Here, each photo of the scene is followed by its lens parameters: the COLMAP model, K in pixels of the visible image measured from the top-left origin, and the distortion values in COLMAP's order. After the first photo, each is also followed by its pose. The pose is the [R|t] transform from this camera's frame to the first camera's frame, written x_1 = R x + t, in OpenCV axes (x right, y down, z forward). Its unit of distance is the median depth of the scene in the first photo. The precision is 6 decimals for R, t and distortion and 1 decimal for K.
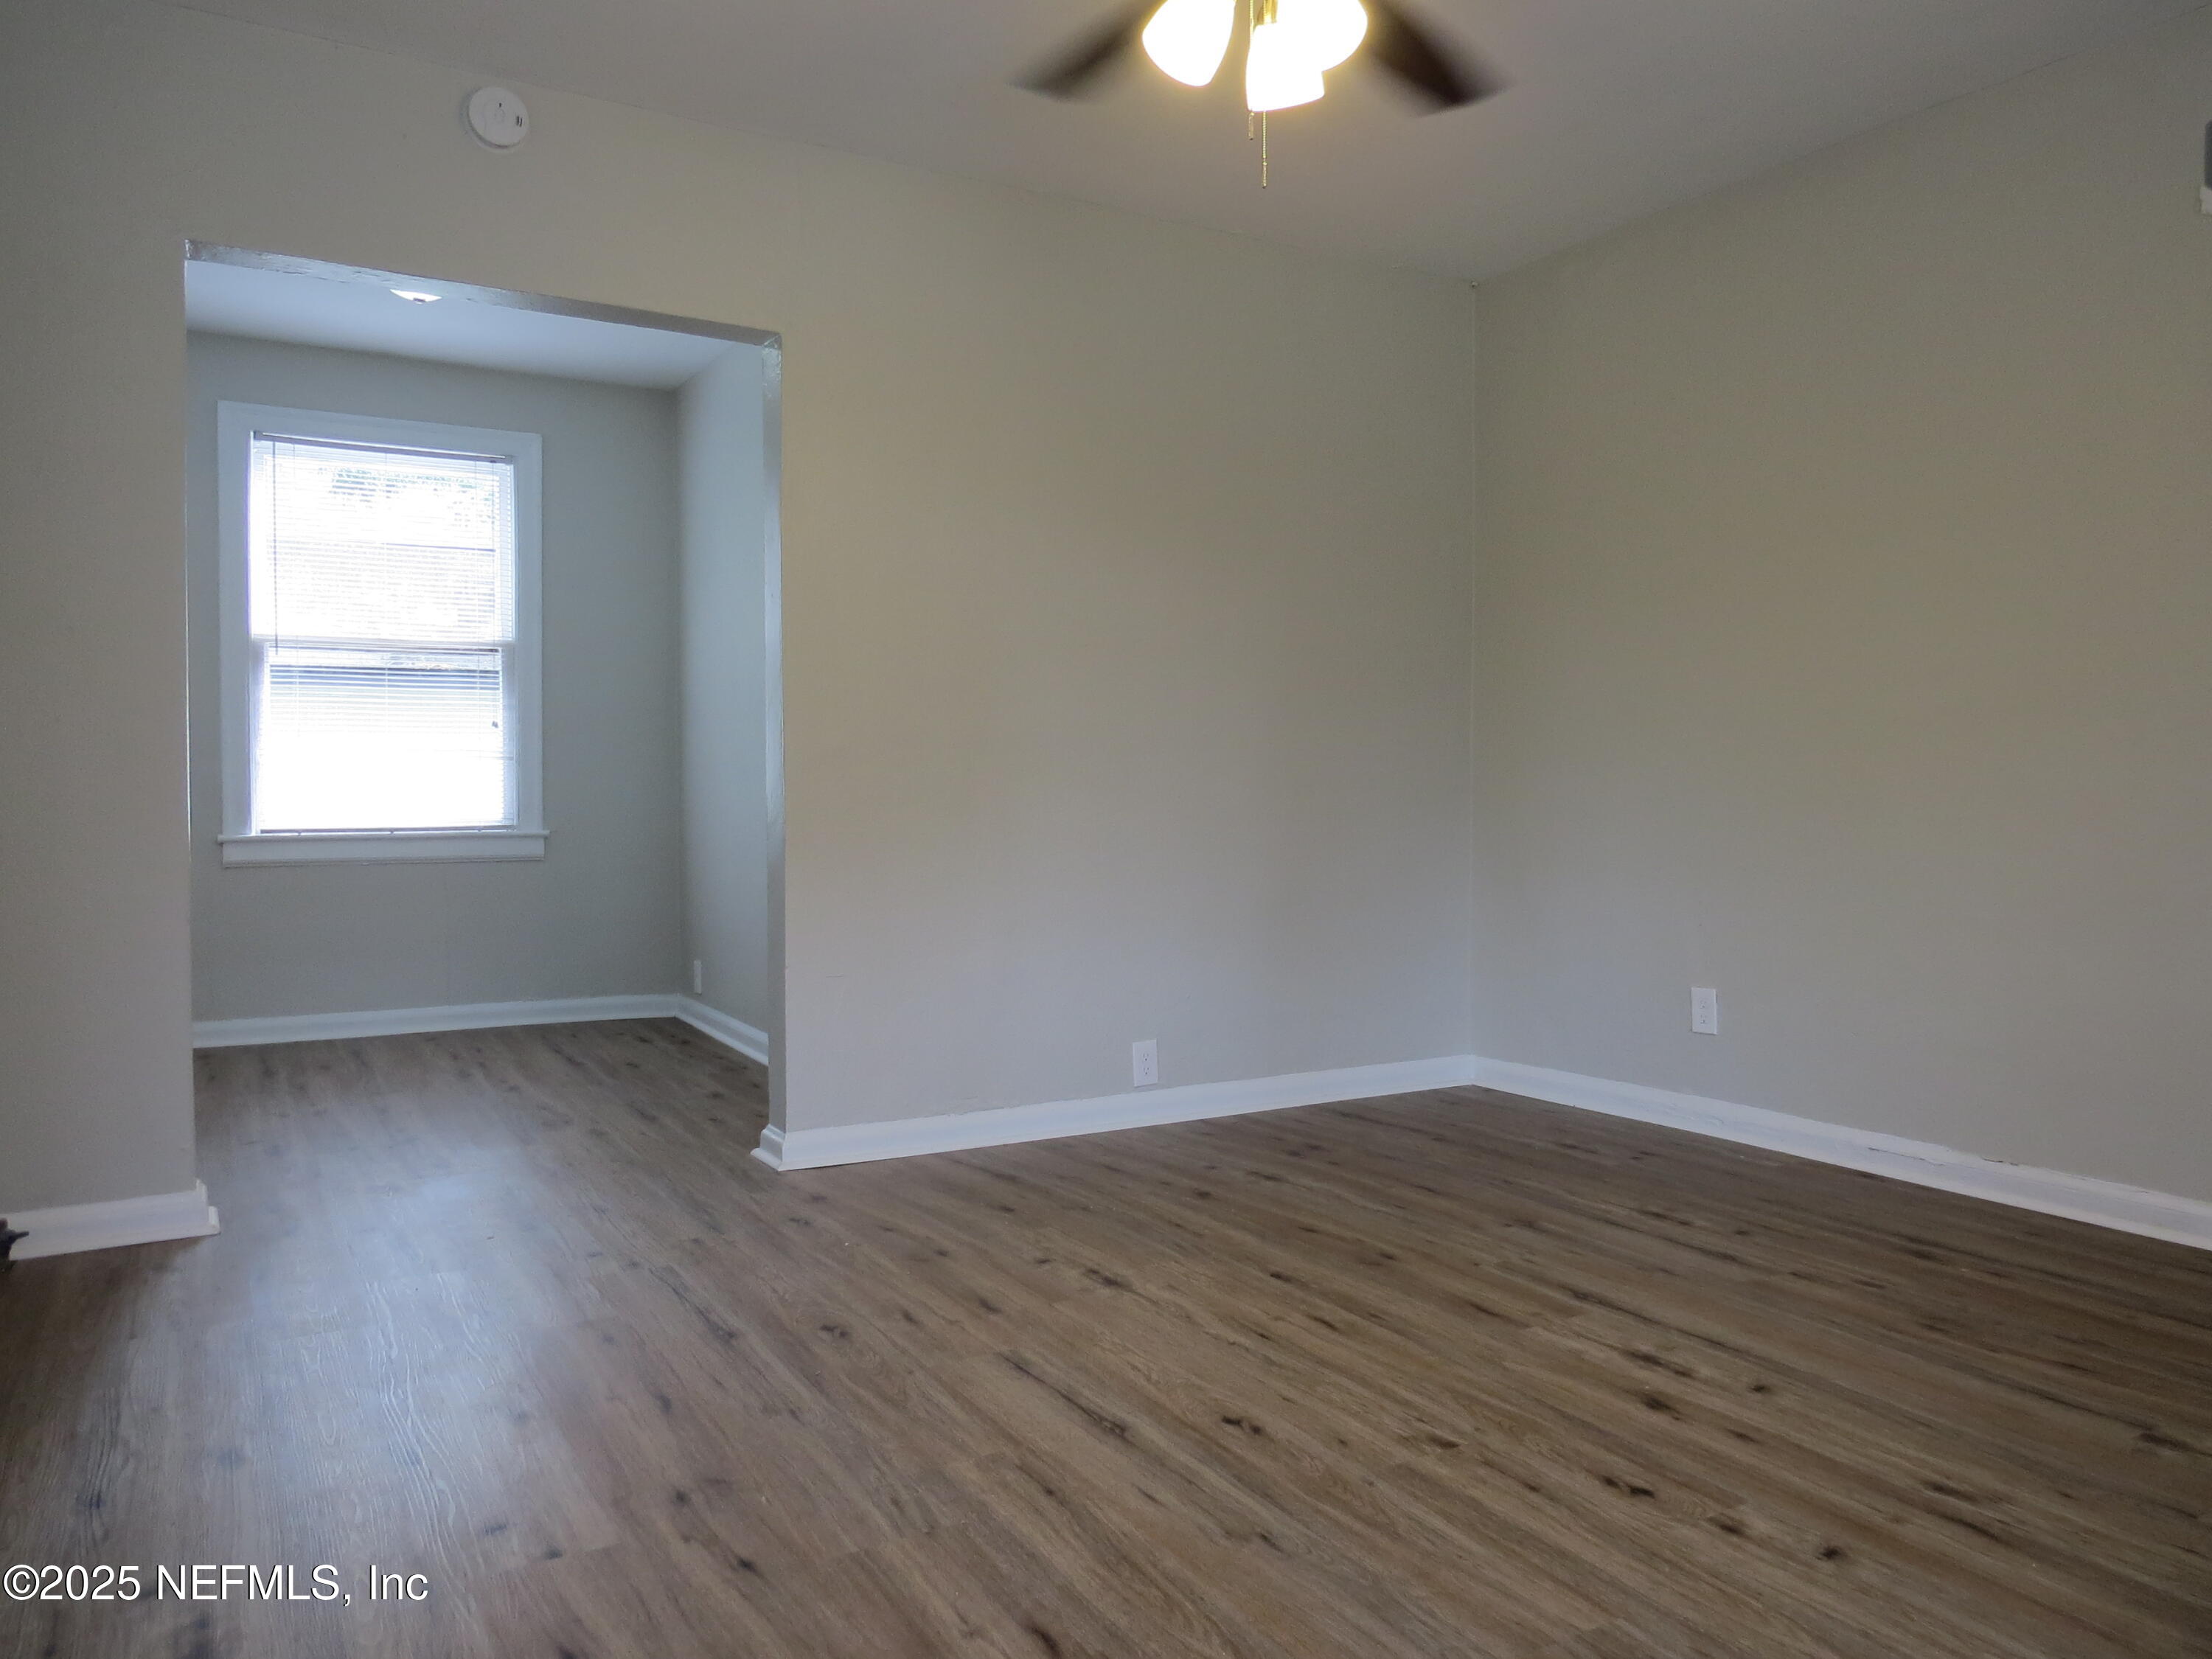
lens RADIAL K [[1536.8, 0, 1106.0], [0, 1536.8, 829.5], [0, 0, 1]] dist [-0.003358, -0.001910]
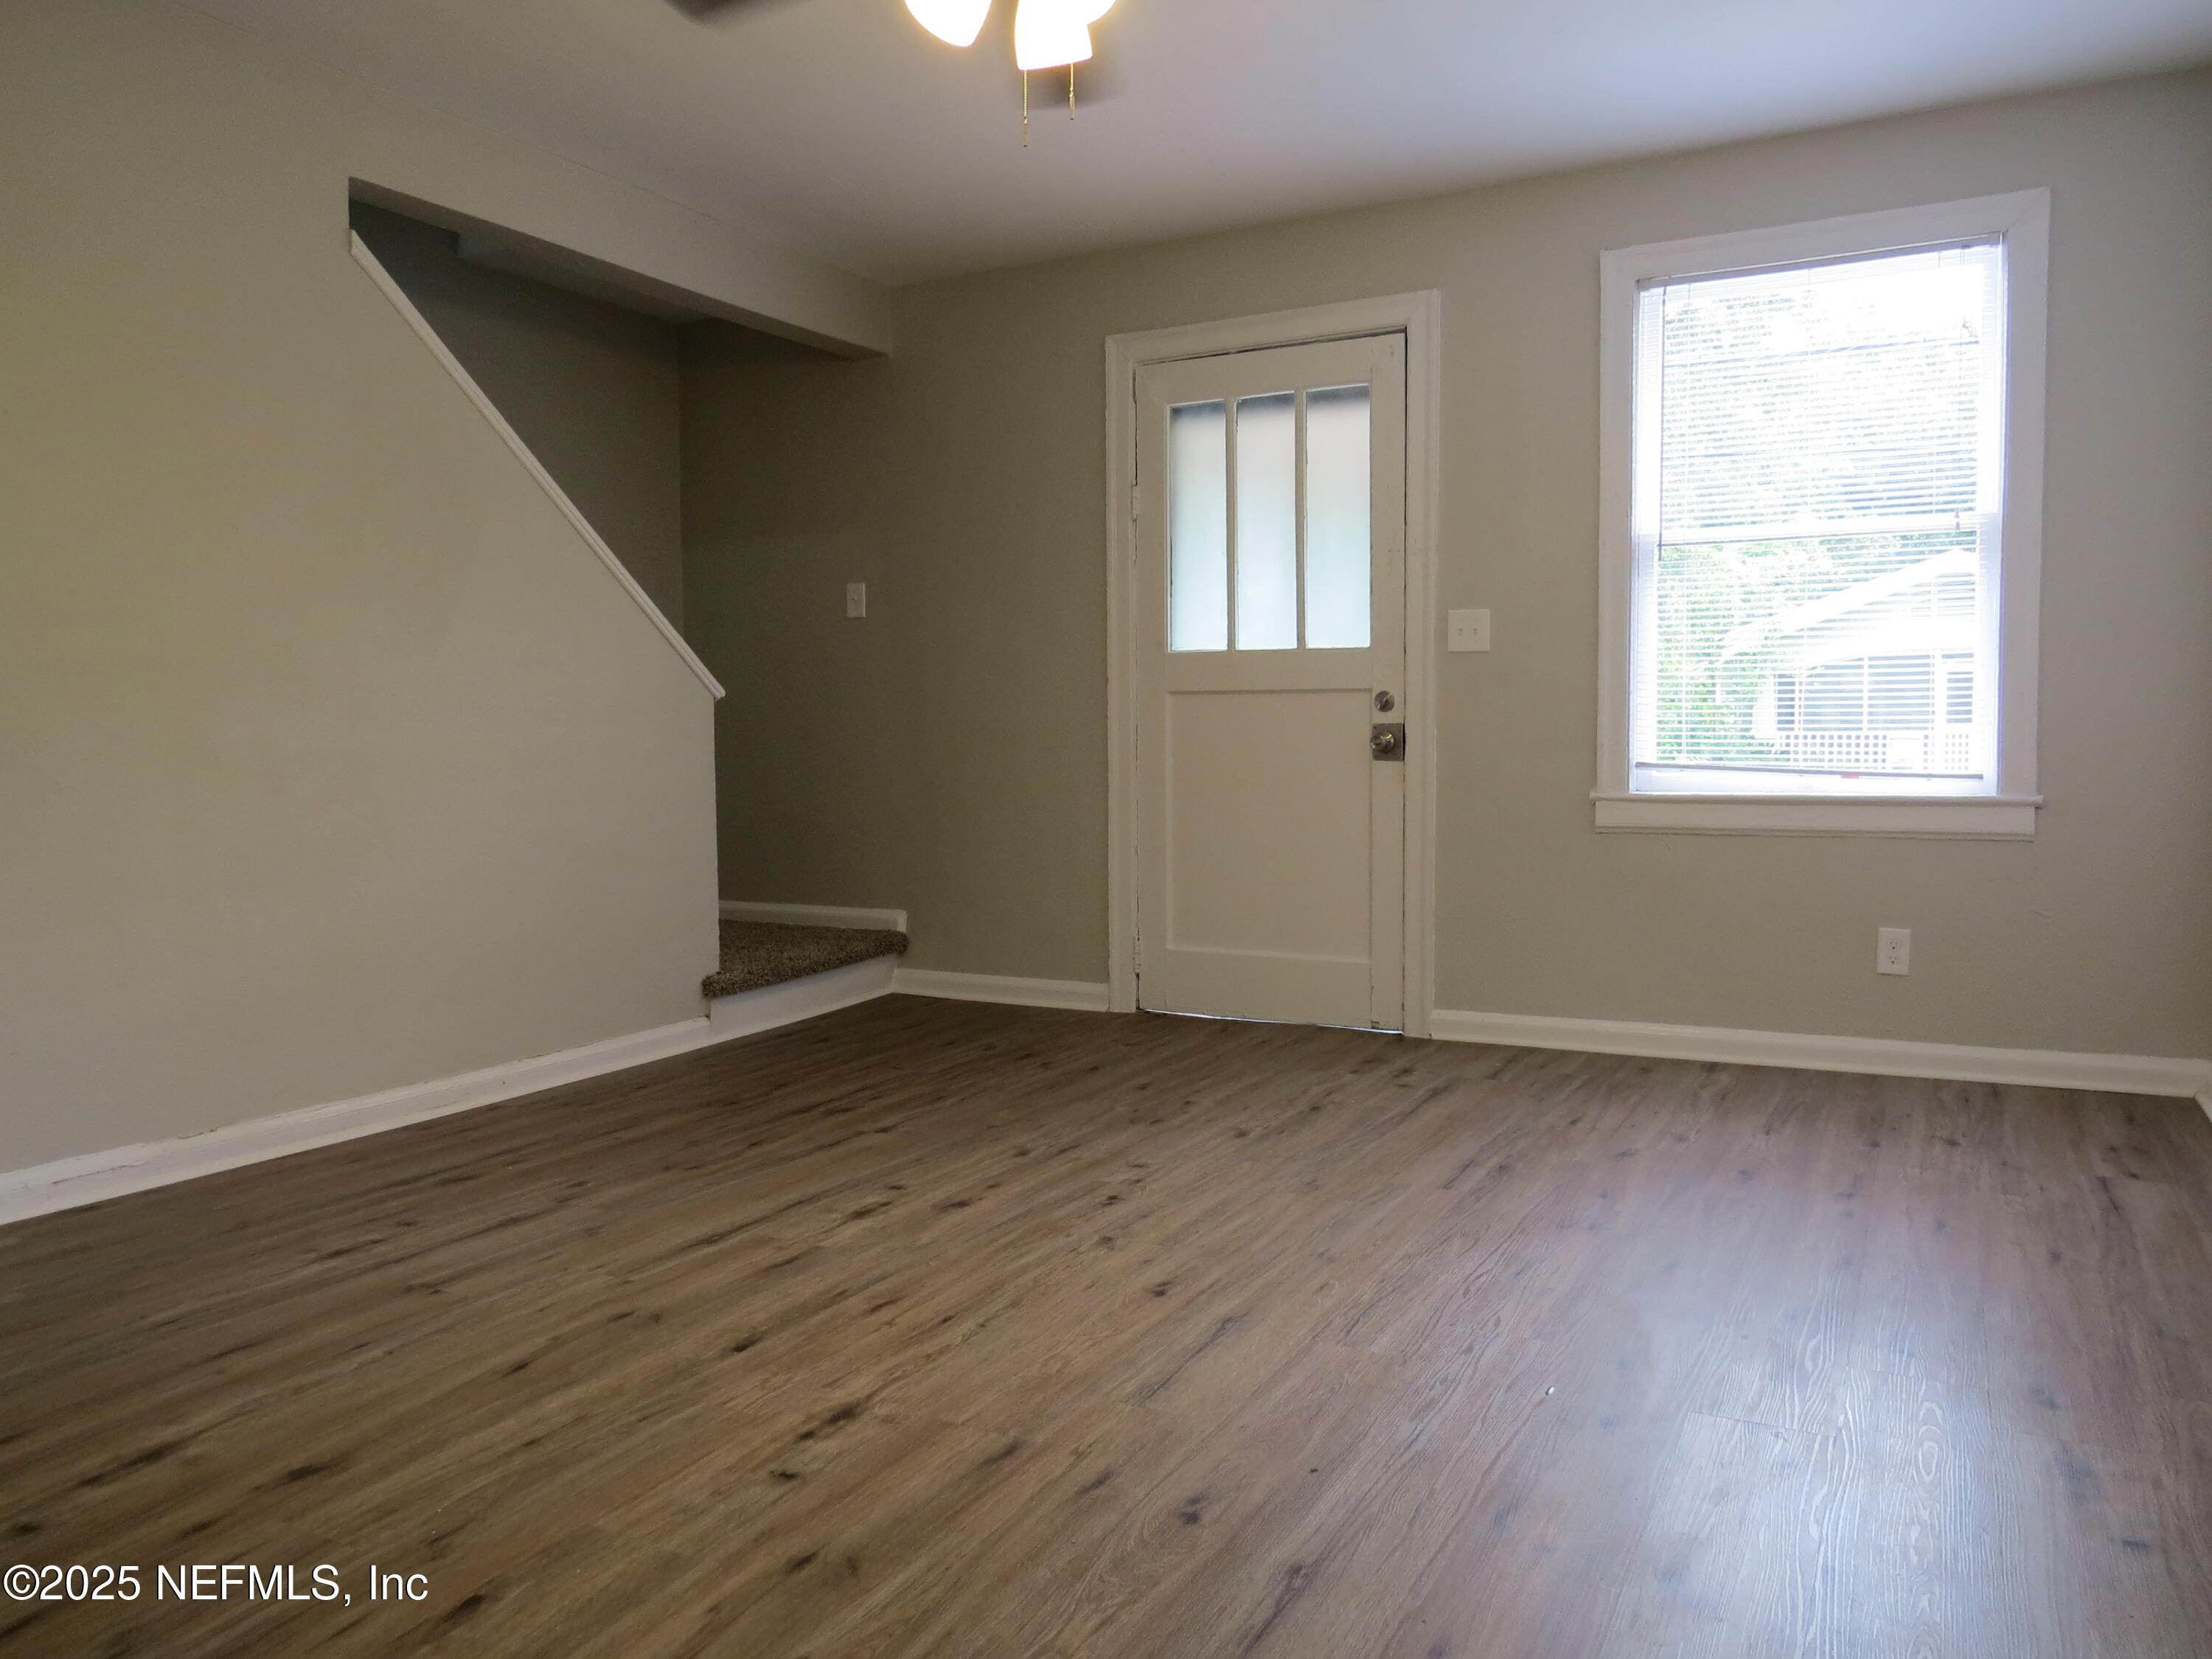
lens RADIAL K [[1536.8, 0, 1106.0], [0, 1536.8, 829.5], [0, 0, 1]] dist [-0.003358, -0.001910]
pose [[-0.514845, -0.039178, 0.856388, -0.720938], [0.028213, 0.997640, 0.062601, -0.028130], [-0.856819, 0.056391, -0.512524, 1.332340]]
